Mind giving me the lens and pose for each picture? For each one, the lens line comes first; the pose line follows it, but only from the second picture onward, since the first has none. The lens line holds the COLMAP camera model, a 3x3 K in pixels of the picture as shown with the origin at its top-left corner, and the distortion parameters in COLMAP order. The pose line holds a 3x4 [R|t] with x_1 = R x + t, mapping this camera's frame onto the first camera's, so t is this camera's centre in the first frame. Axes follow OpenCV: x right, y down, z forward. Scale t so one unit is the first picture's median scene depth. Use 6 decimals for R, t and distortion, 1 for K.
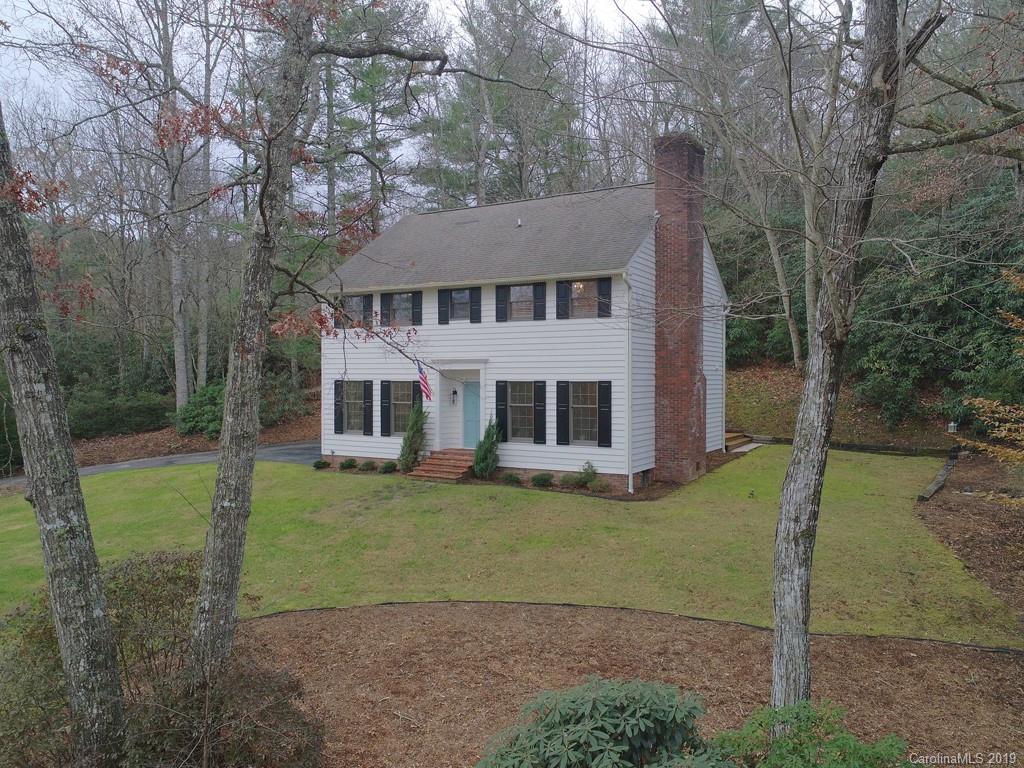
lens RADIAL K [[773.6, 0, 512.0], [0, 773.6, 384.0], [0, 0, 1]] dist [-0.002485, 0.003222]
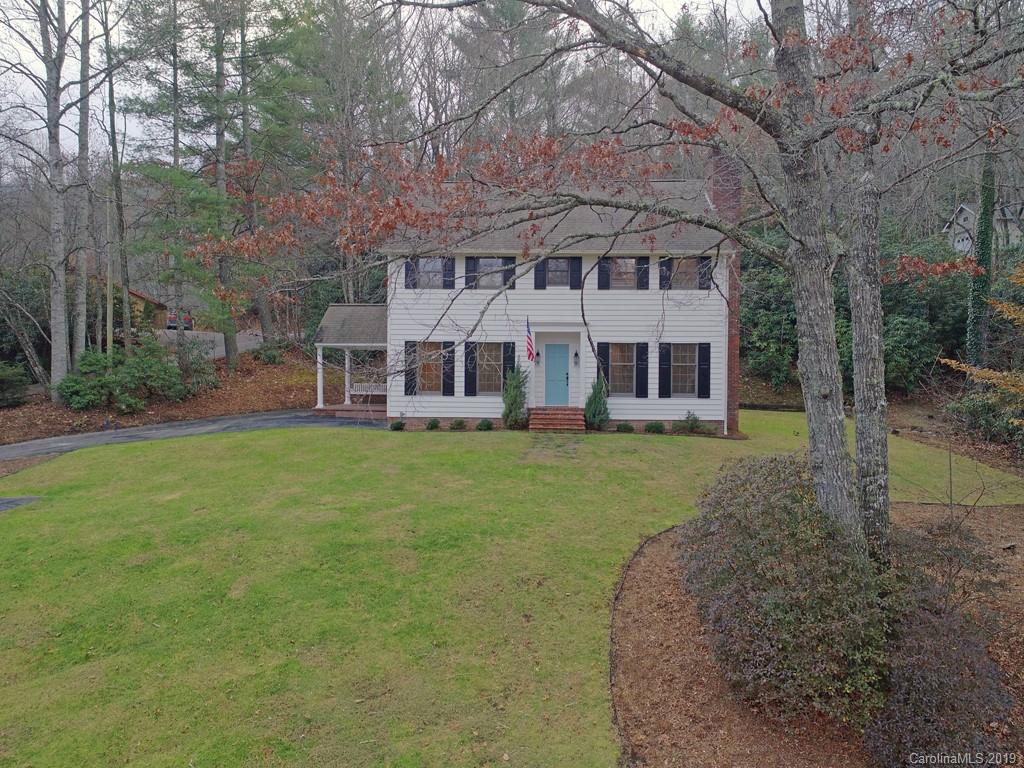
lens RADIAL K [[773.6, 0, 512.0], [0, 773.6, 384.0], [0, 0, 1]] dist [-0.002485, 0.003222]
pose [[0.887235, 0.001541, 0.461314, -0.635223], [-0.003335, 0.999990, 0.003073, 0.051973], [-0.461305, -0.004265, 0.887231, 0.068598]]
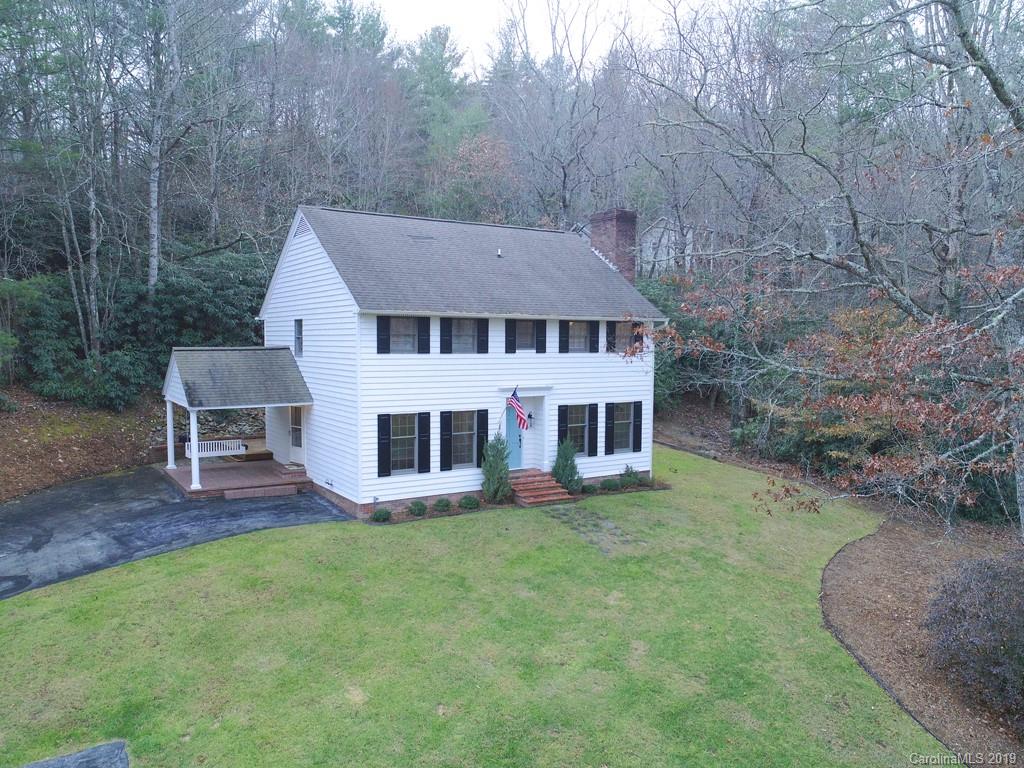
lens RADIAL K [[773.6, 0, 512.0], [0, 773.6, 384.0], [0, 0, 1]] dist [-0.002485, 0.003222]
pose [[0.456279, -0.051000, 0.888374, -1.030590], [0.001723, 0.998405, 0.056432, -0.097150], [-0.889835, -0.024218, 0.455639, 0.544203]]
